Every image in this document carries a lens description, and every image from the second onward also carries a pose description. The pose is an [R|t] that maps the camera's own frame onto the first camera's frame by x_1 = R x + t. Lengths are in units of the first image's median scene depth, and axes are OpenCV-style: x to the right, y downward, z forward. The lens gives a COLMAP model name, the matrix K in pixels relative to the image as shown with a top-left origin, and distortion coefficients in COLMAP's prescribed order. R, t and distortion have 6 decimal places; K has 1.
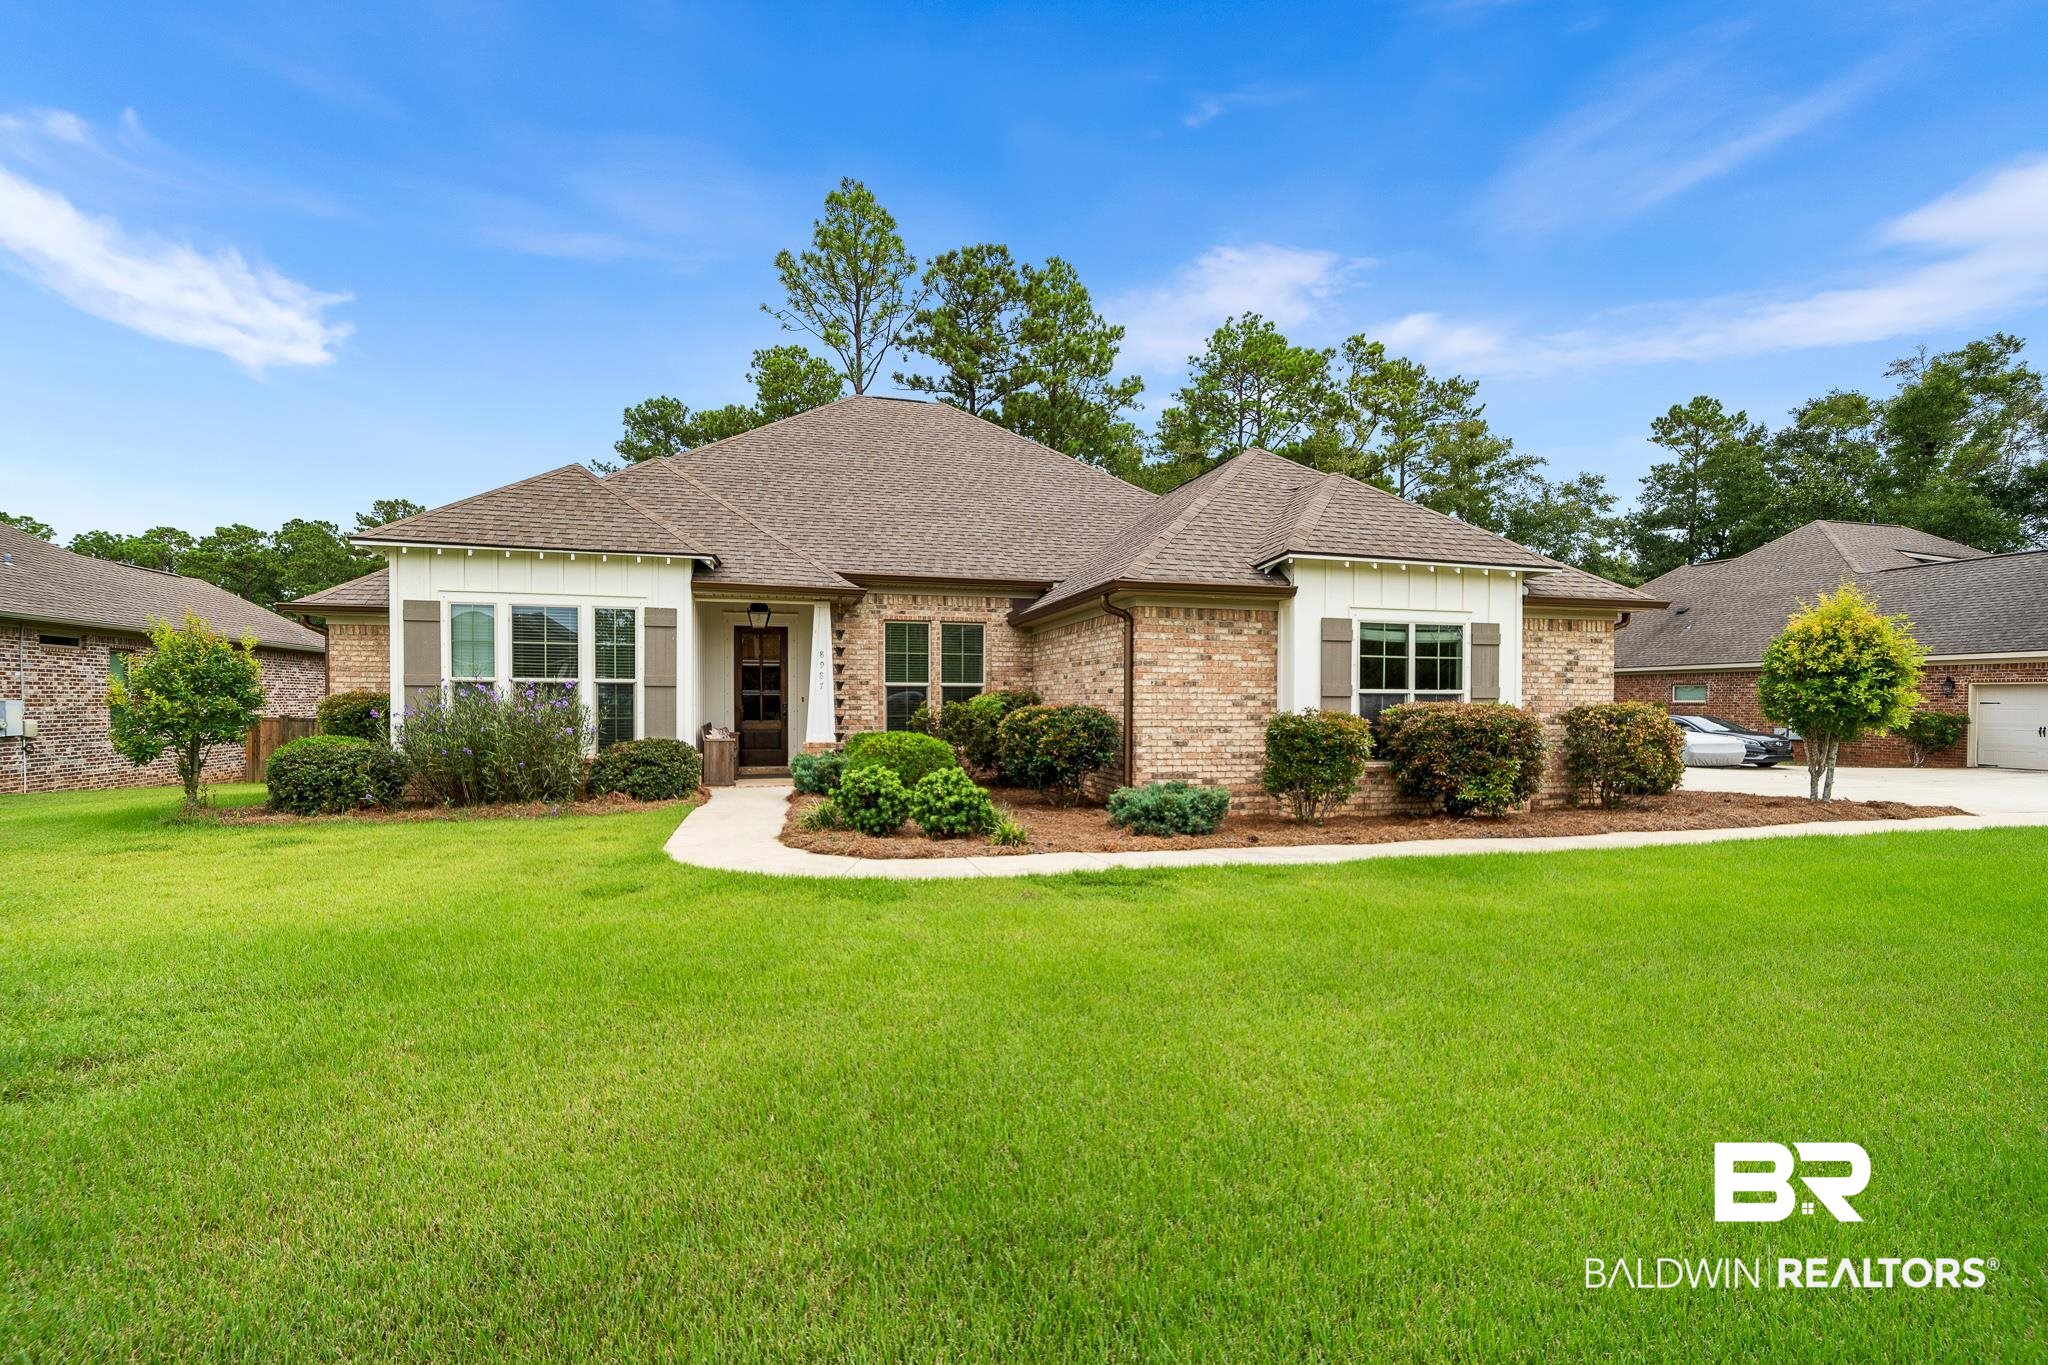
lens RADIAL K [[894.4, 0, 1023.6], [0, 894.4, 715.3], [0, 0, 1]] dist [0.000998, -0.000175]
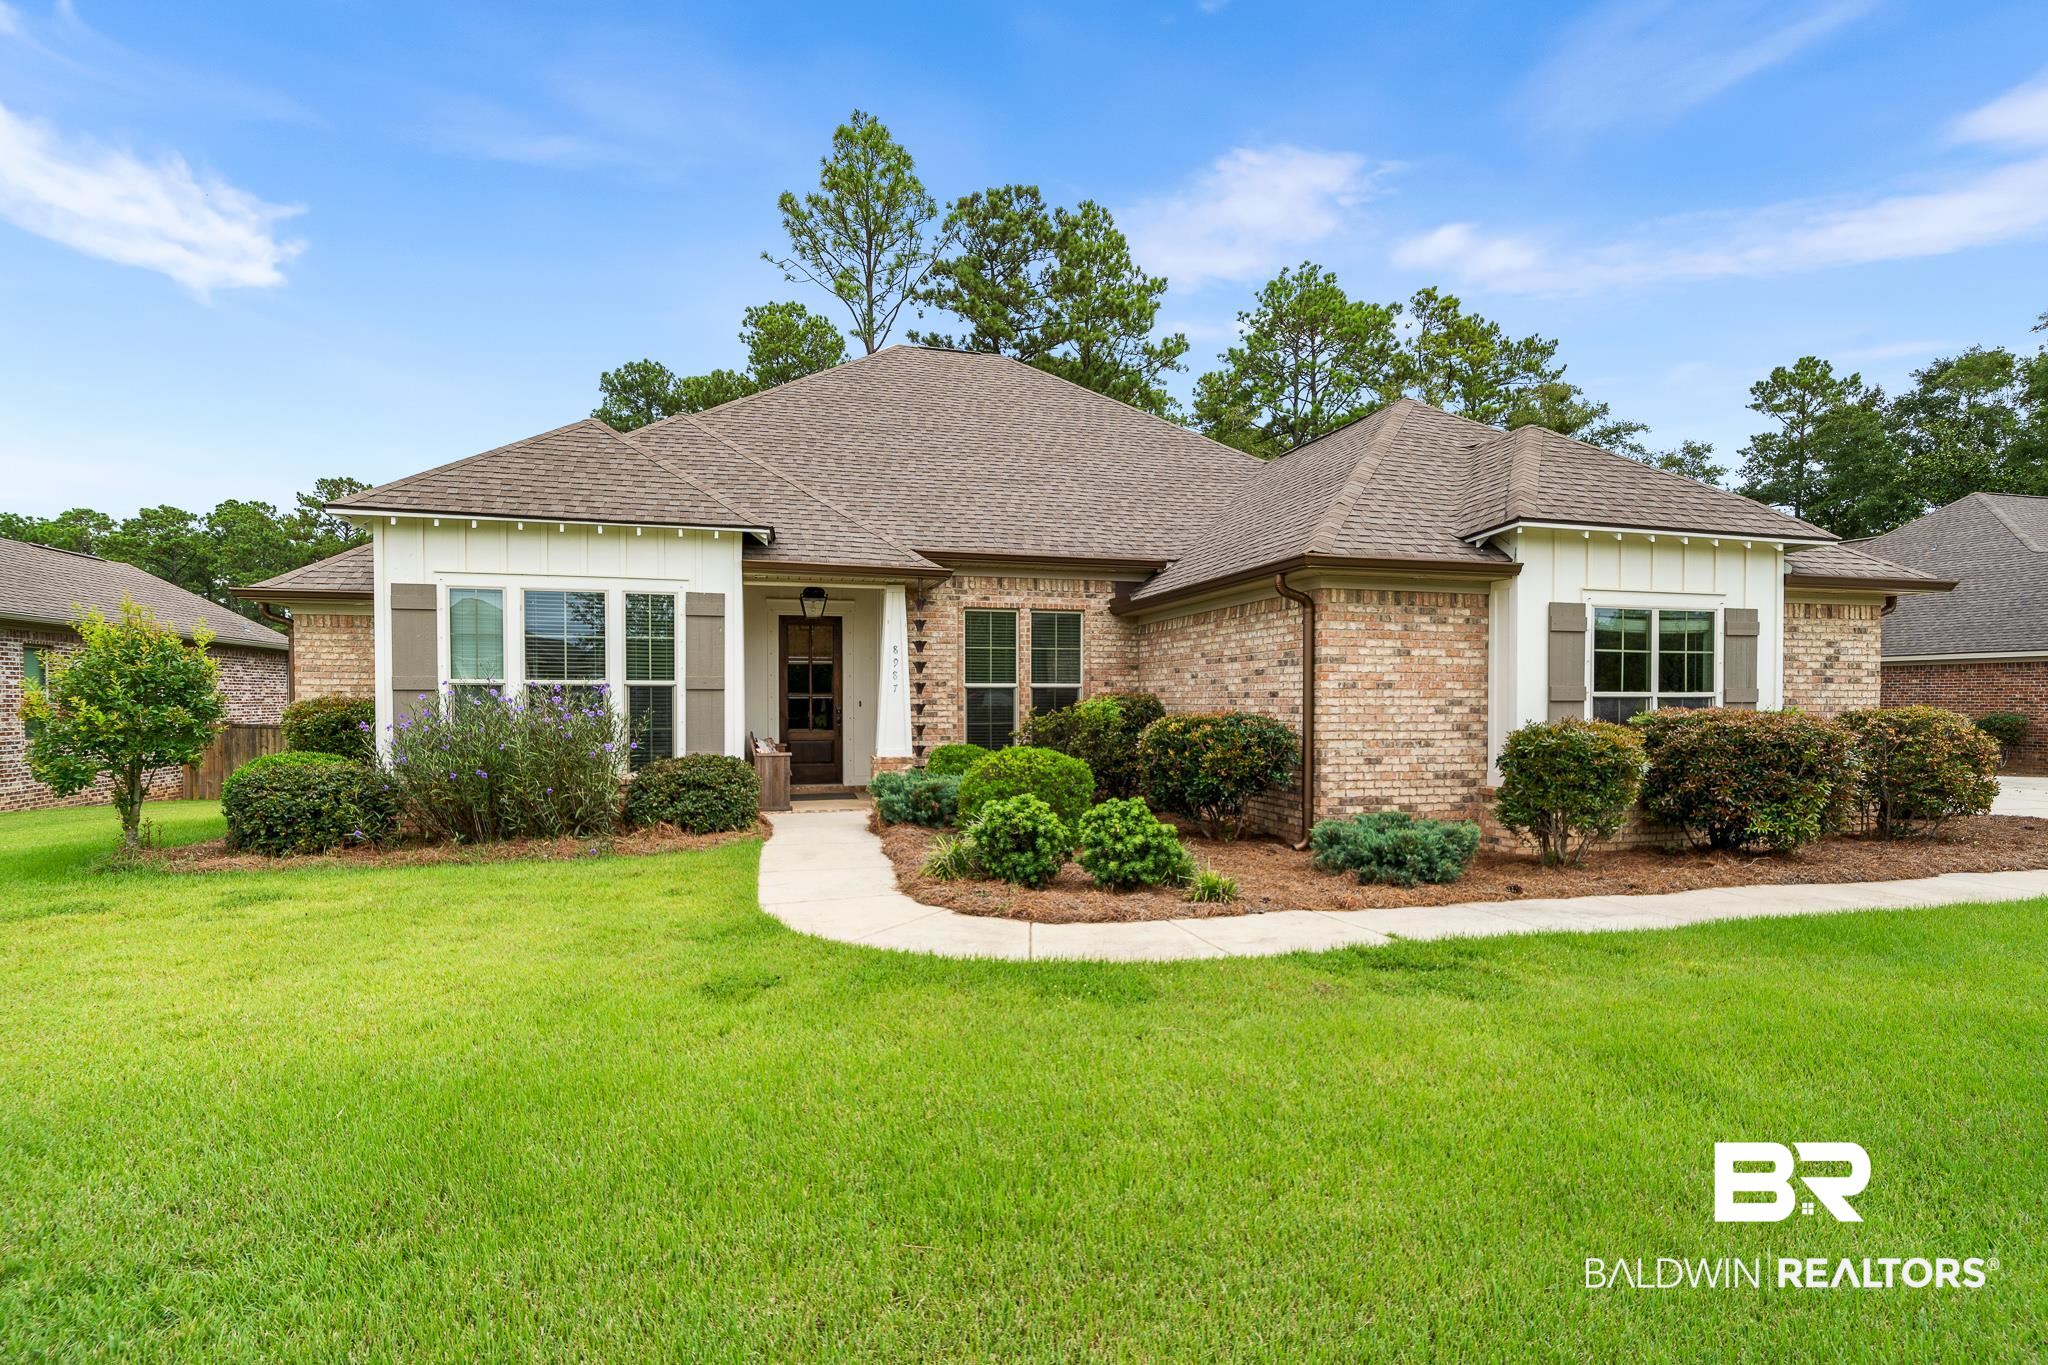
lens RADIAL K [[973.3, 0, 1021.4], [0, 973.3, 715.7], [0, 0, 1]] dist [0.001606, 0.000638]
pose [[0.999995, -0.002553, 0.001626, -0.118728], [0.002551, 0.999995, 0.001613, -0.009168], [-0.001630, -0.001609, 0.999997, 0.114057]]
